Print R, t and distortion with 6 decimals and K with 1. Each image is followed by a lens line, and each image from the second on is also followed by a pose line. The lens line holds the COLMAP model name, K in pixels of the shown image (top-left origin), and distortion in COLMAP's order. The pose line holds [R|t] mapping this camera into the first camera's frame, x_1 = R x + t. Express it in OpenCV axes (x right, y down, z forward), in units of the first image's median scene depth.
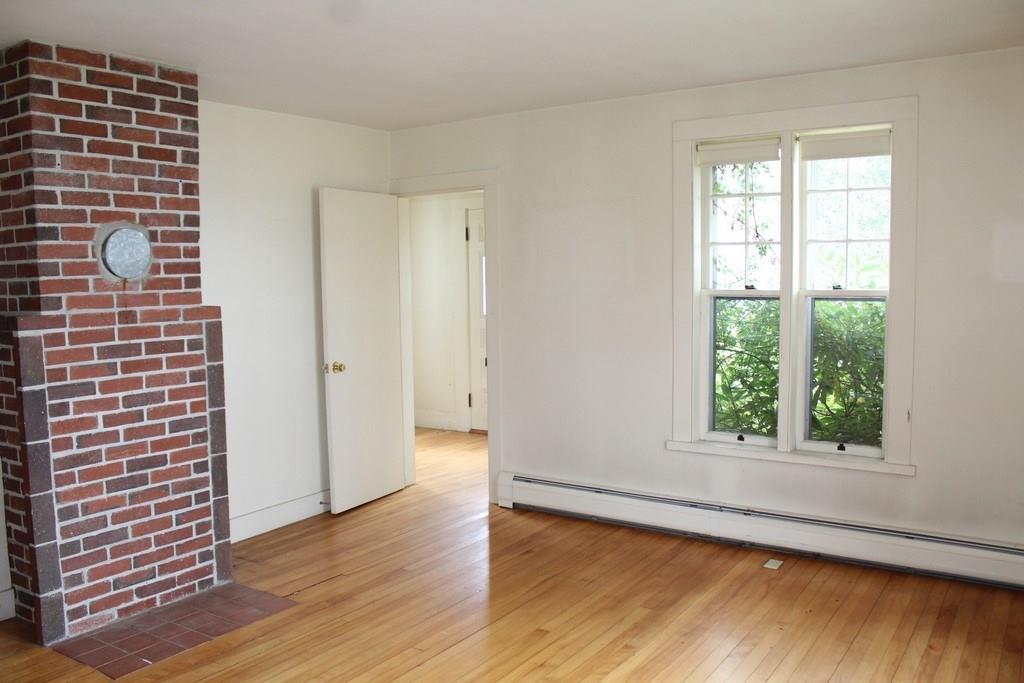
lens RADIAL K [[854.2, 0, 519.3], [0, 854.2, 344.1], [0, 0, 1]] dist [-0.168738, 0.096903]
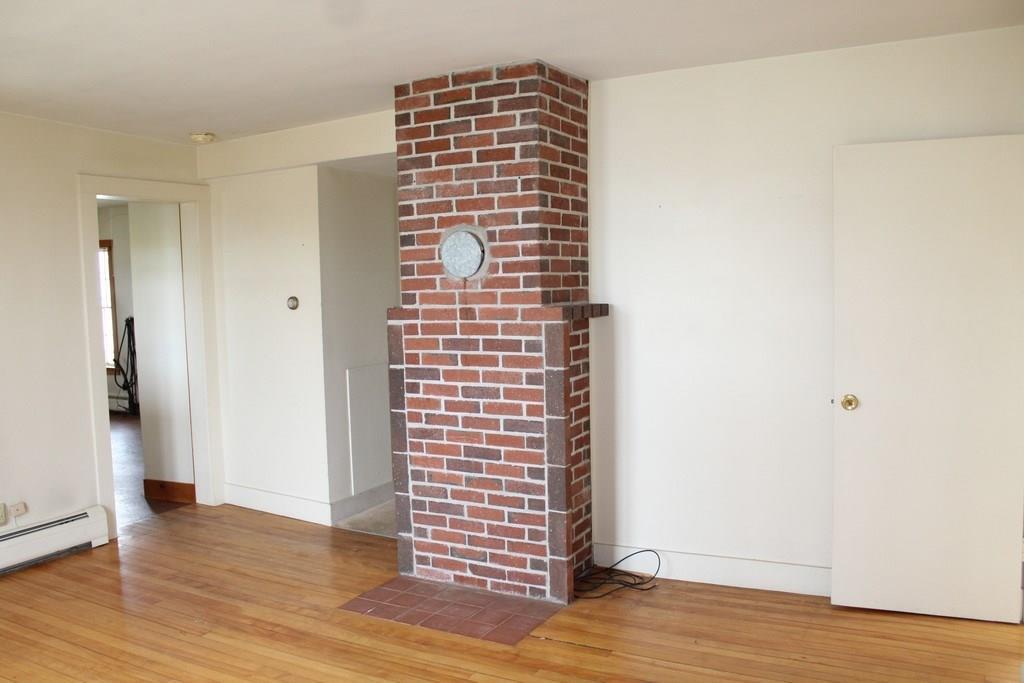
lens RADIAL K [[854.2, 0, 511.6], [0, 854.2, 341.2], [0, 0, 1]] dist [-0.168738, 0.096903]
pose [[0.085227, 0.087568, -0.992506, 0.628035], [-0.055626, 0.994995, 0.083011, -0.091632], [0.994808, 0.048135, 0.089671, 0.951323]]
